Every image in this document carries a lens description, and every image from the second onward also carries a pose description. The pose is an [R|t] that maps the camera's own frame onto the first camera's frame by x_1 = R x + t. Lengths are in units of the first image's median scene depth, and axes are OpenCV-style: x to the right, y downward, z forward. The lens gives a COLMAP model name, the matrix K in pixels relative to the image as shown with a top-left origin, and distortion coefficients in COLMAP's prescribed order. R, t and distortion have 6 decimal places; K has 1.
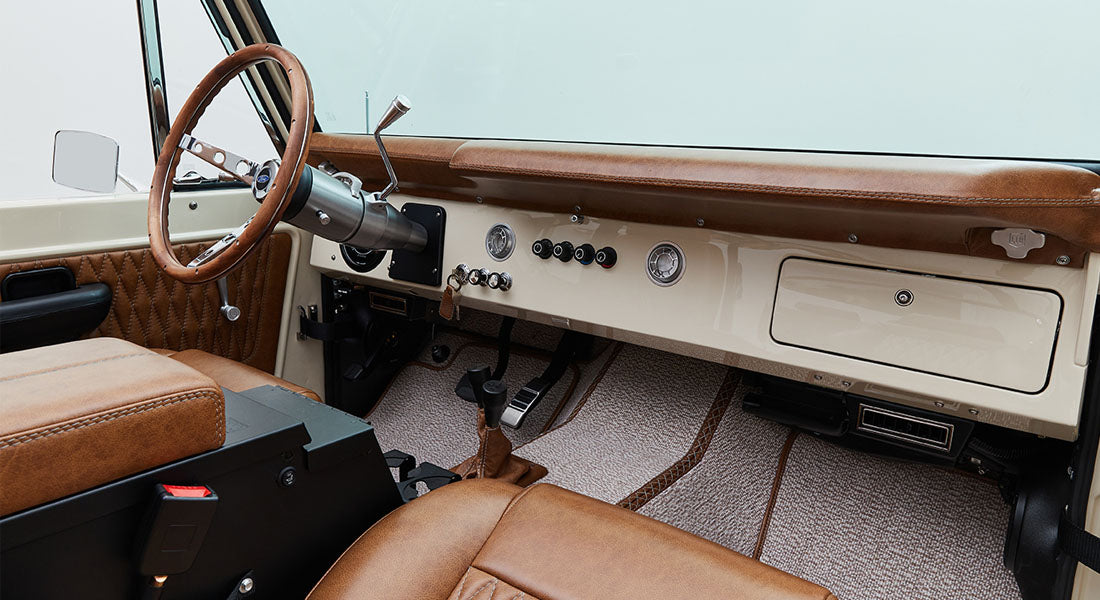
lens RADIAL K [[757.1, 0, 550.0], [0, 757.1, 300.0], [0, 0, 1]] dist [0.003770, 0.001072]
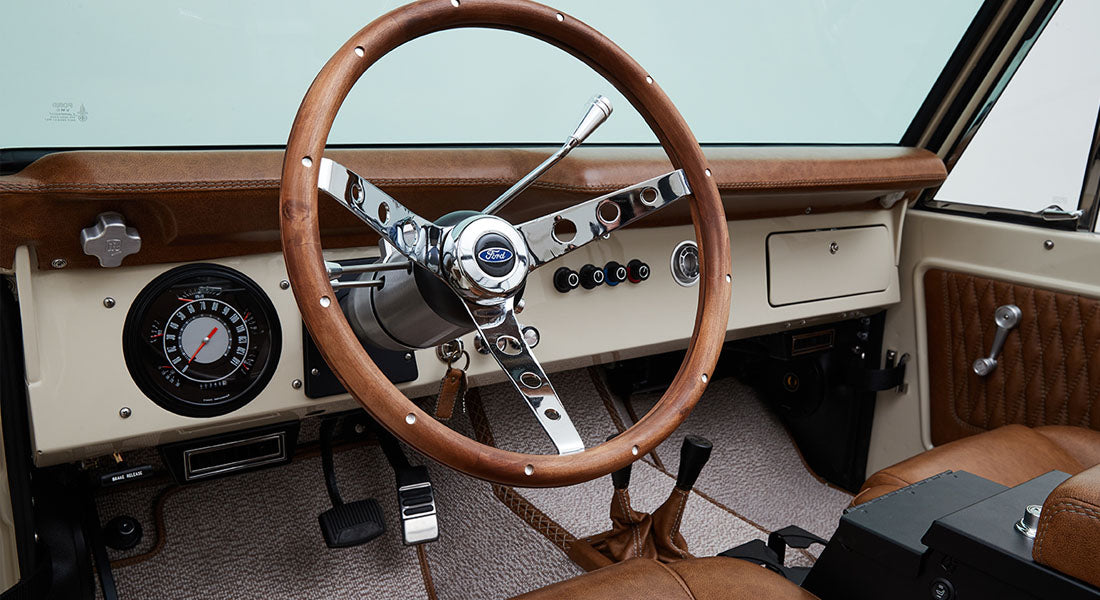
lens RADIAL K [[869.0, 0, 550.0], [0, 869.0, 300.0], [0, 0, 1]] dist [-0.049269, -0.000913]
pose [[0.309877, -0.200301, 0.929438, -0.897676], [0.219341, 0.966248, 0.135105, -0.180030], [-0.925130, 0.161998, 0.343353, 0.721303]]
